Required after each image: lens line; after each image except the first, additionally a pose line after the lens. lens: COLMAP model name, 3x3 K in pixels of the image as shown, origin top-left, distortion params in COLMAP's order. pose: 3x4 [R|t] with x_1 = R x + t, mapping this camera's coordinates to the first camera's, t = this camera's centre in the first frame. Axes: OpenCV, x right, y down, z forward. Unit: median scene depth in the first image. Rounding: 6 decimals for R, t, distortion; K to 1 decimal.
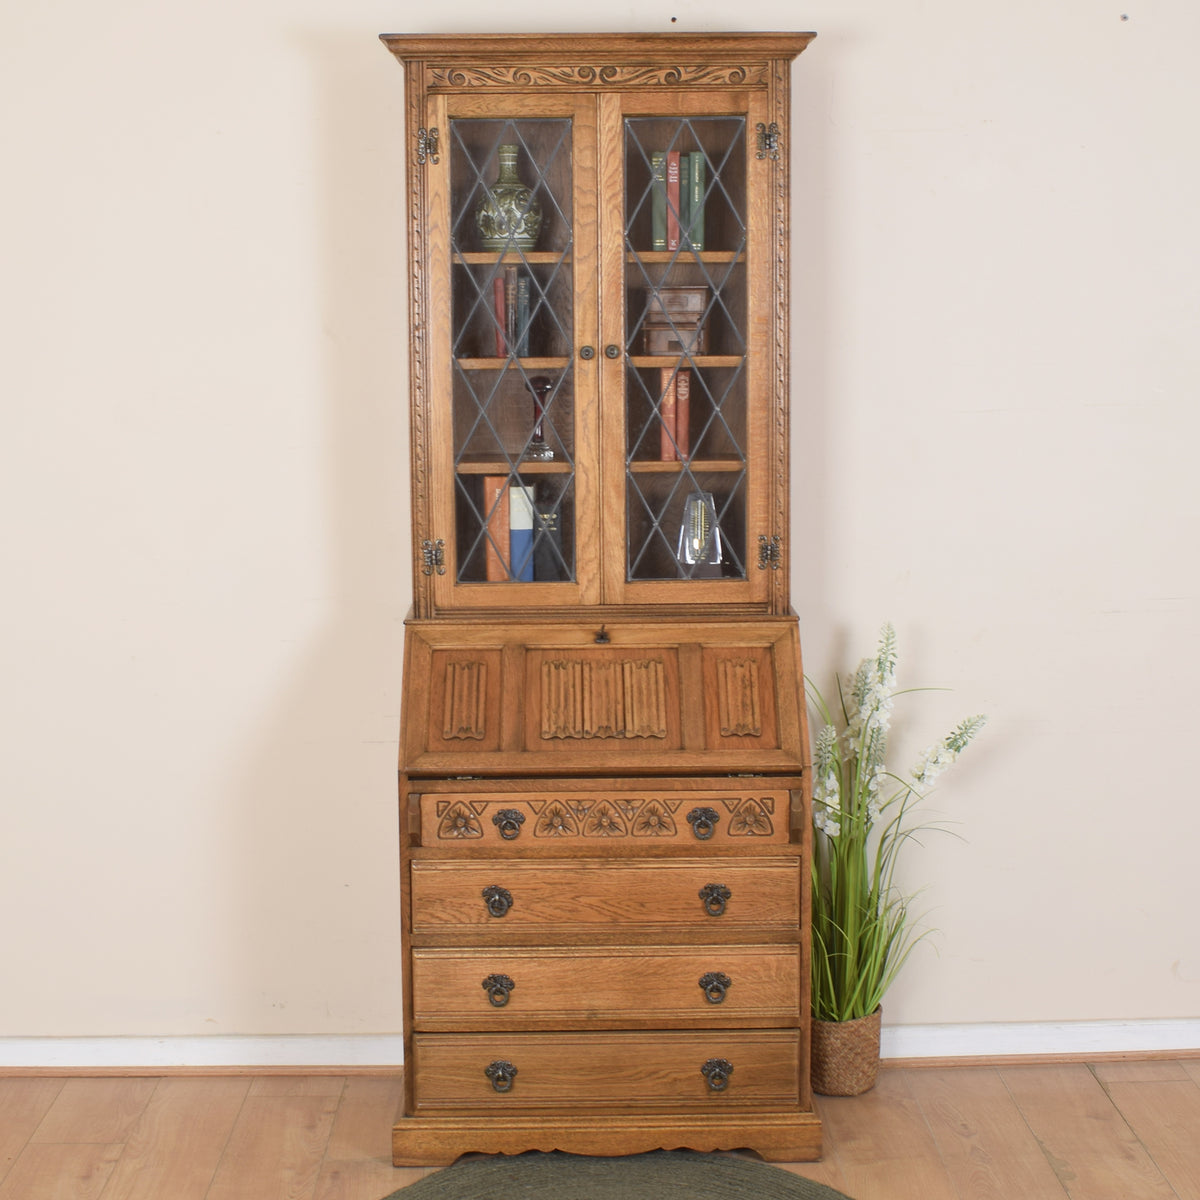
lens RADIAL K [[2091.0, 0, 600.2], [0, 2091.0, 546.3], [0, 0, 1]] dist [-0.071500, -0.048921]
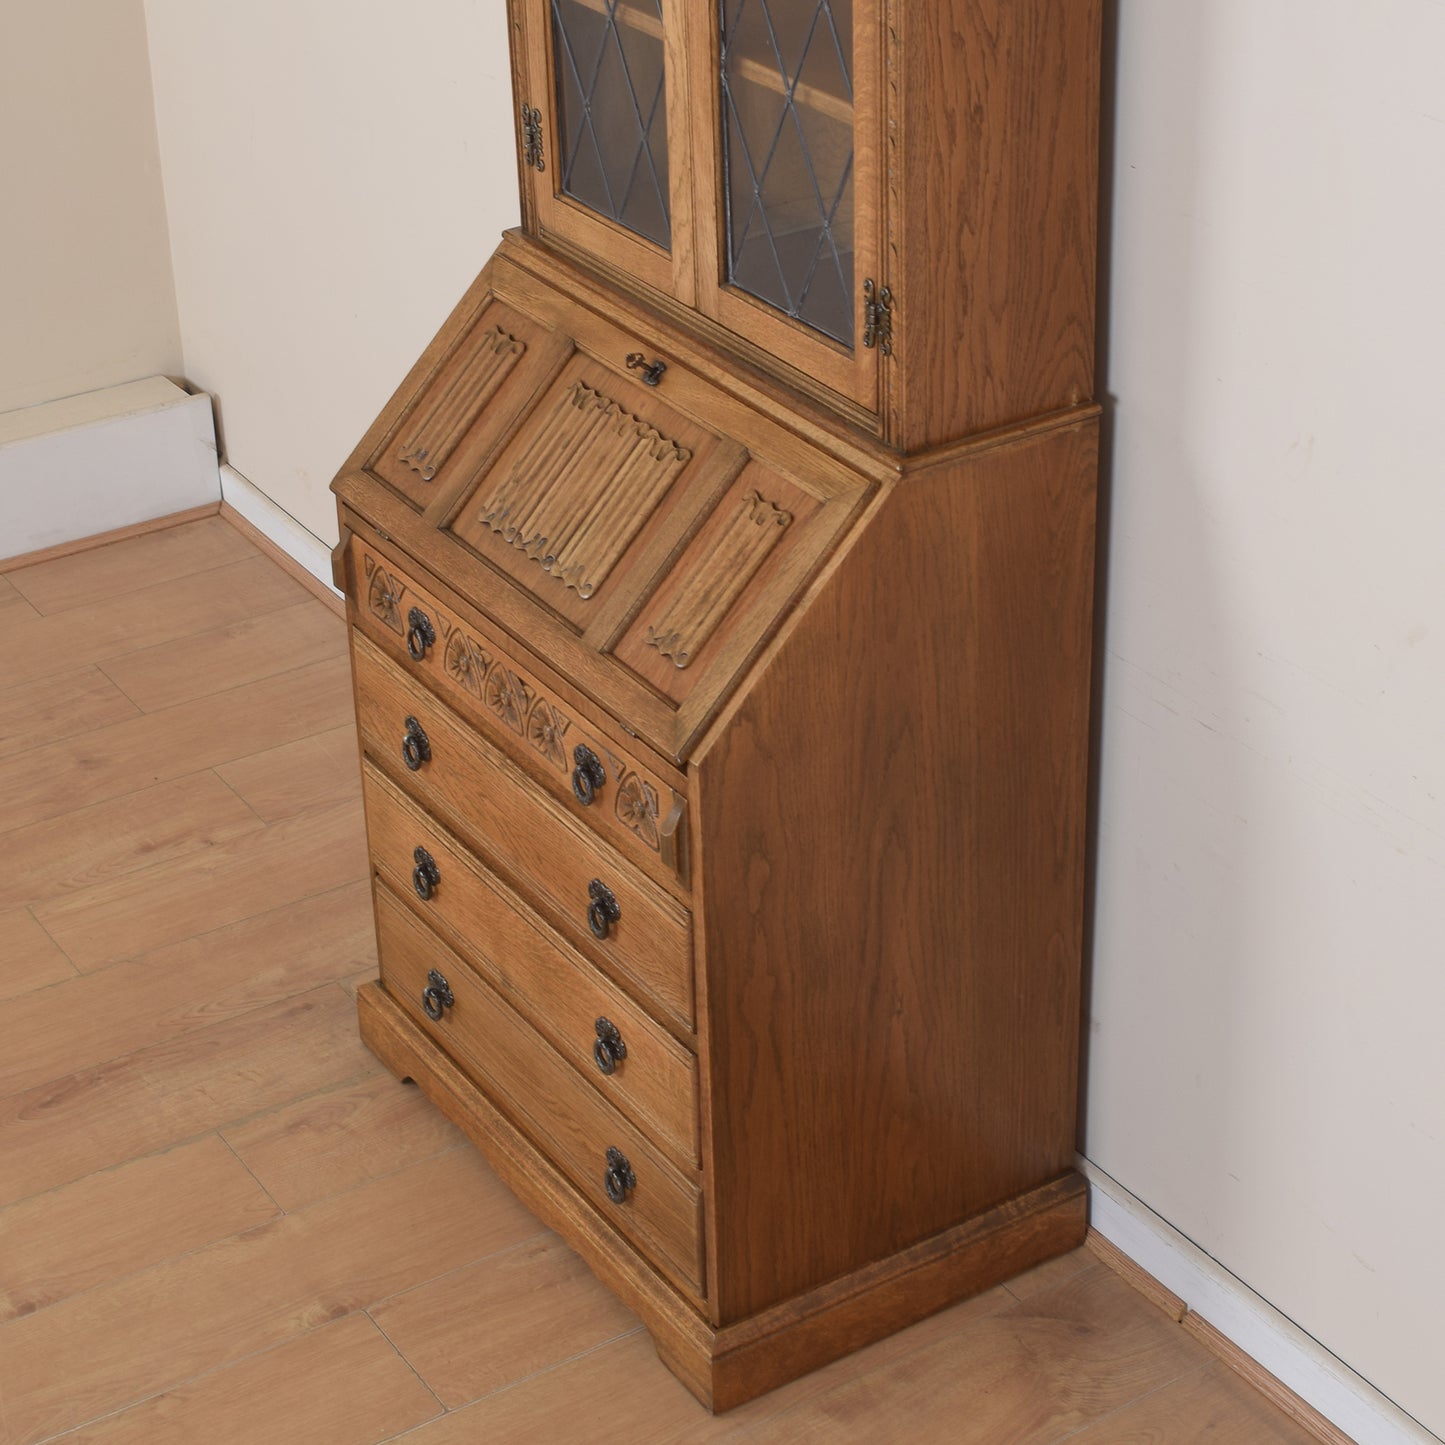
lens RADIAL K [[3075.0, 0, 793.6], [0, 3075.0, 614.6], [0, 0, 1]] dist [-0.058483, -0.014298]
pose [[0.537797, 0.387678, -0.748652, 0.636269], [-0.081665, 0.907782, 0.411416, -0.227504], [0.839110, -0.160120, 0.519862, 0.628076]]
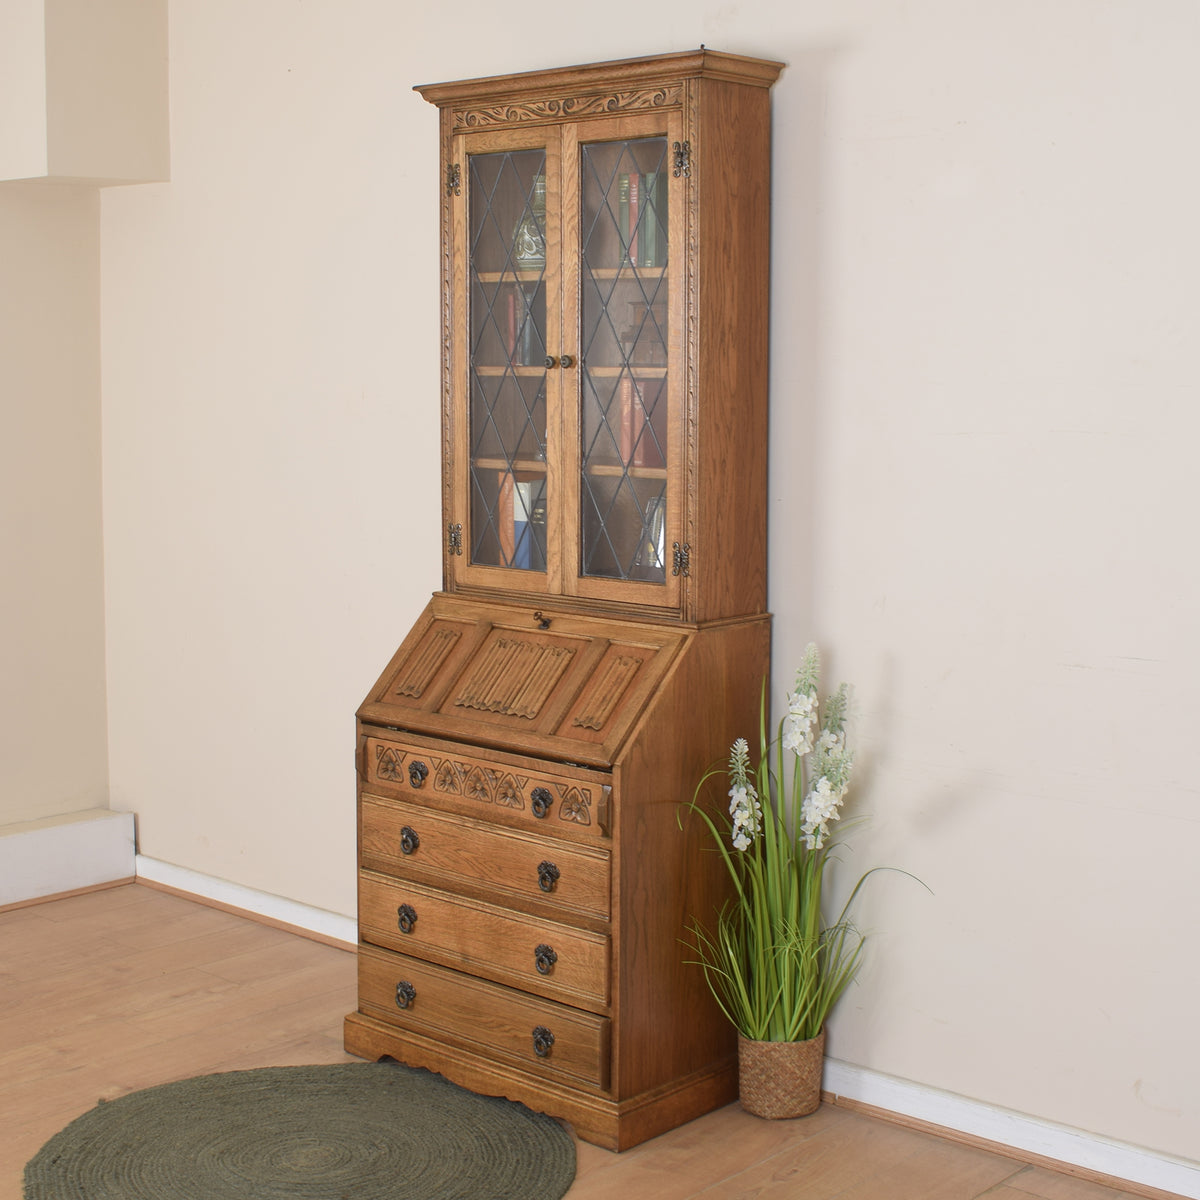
lens RADIAL K [[1956.1, 0, 589.6], [0, 1956.1, 540.3], [0, 0, 1]] dist [-0.066768, -0.073869]
pose [[0.726164, 0.076635, -0.683237, 0.723202], [-0.085843, 0.996098, 0.020491, -0.023029], [0.682142, 0.043771, 0.729909, 0.276330]]
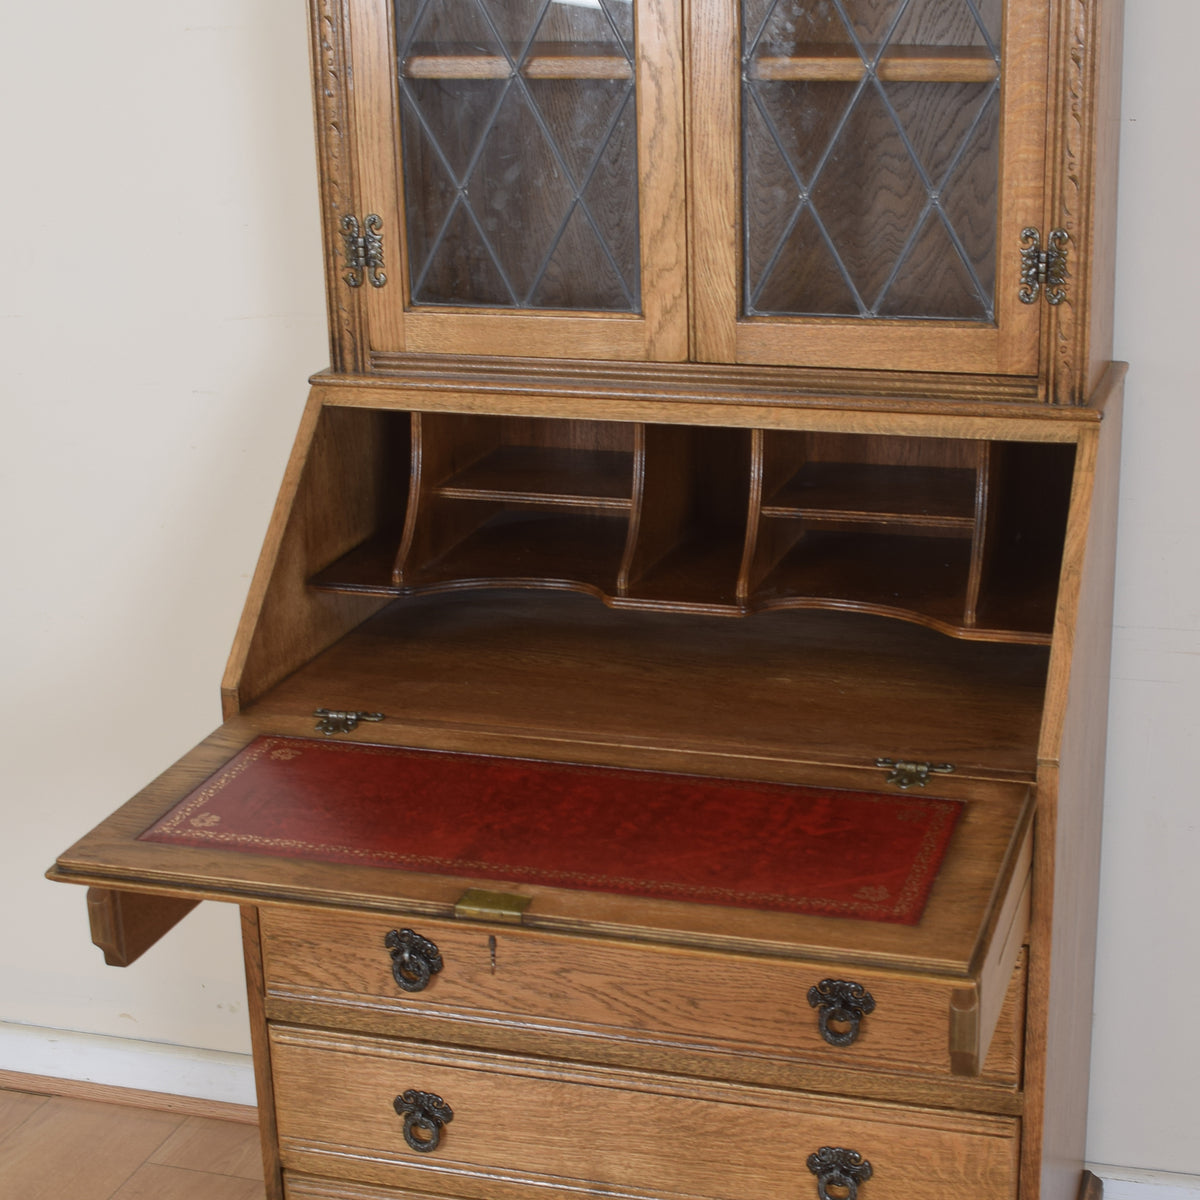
lens RADIAL K [[2167.4, 0, 724.3], [0, 2167.4, 653.3], [0, 0, 1]] dist [-0.072400, -0.046616]
pose [[0.960481, 0.085734, -0.264813, 0.149676], [-0.028208, 0.976465, 0.213824, -0.013722], [0.276913, -0.197904, 0.940294, 0.538191]]
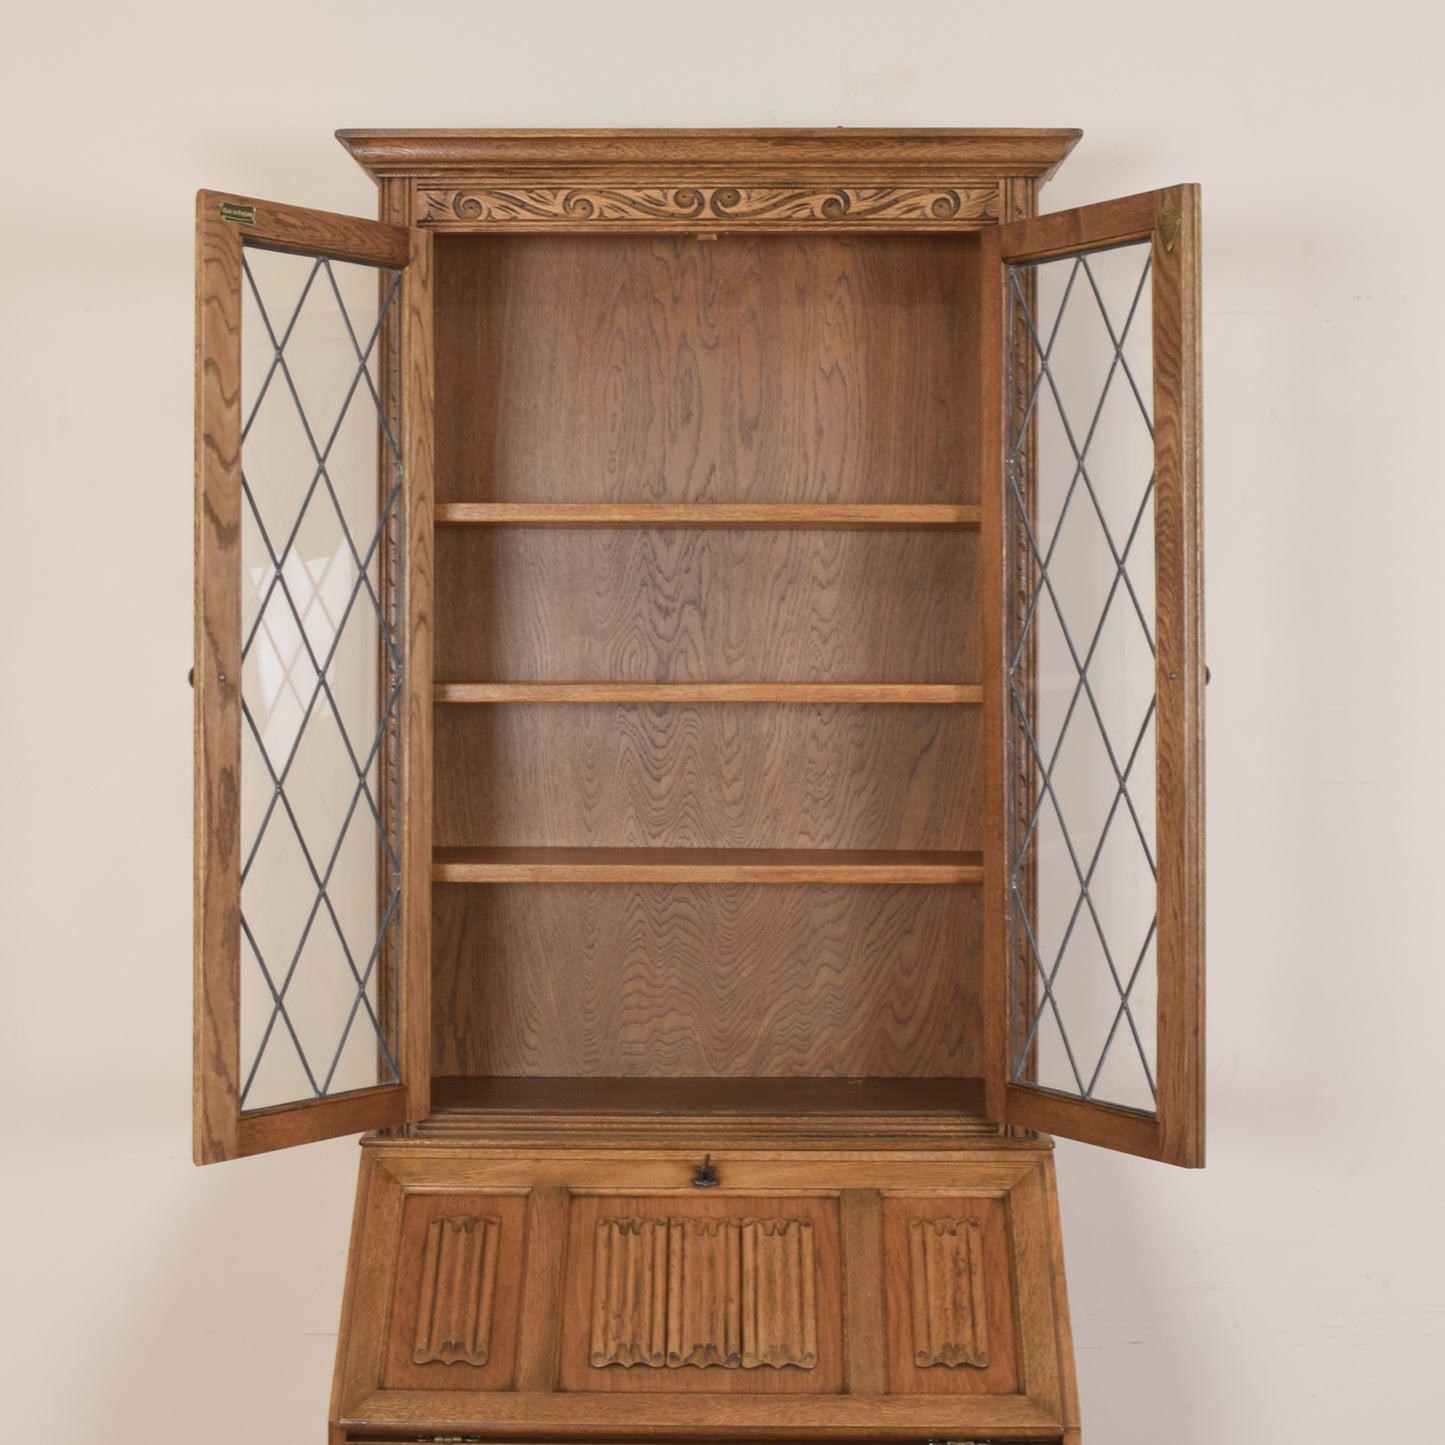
lens RADIAL K [[2436.9, 0, 699.1], [0, 2436.9, 623.1], [0, 0, 1]] dist [-0.066330, -0.143398]
pose [[0.999487, 0.008259, -0.030933, 0.018606], [-0.012041, 0.992190, -0.124154, -0.023824], [0.029666, 0.124463, 0.991781, 0.335981]]
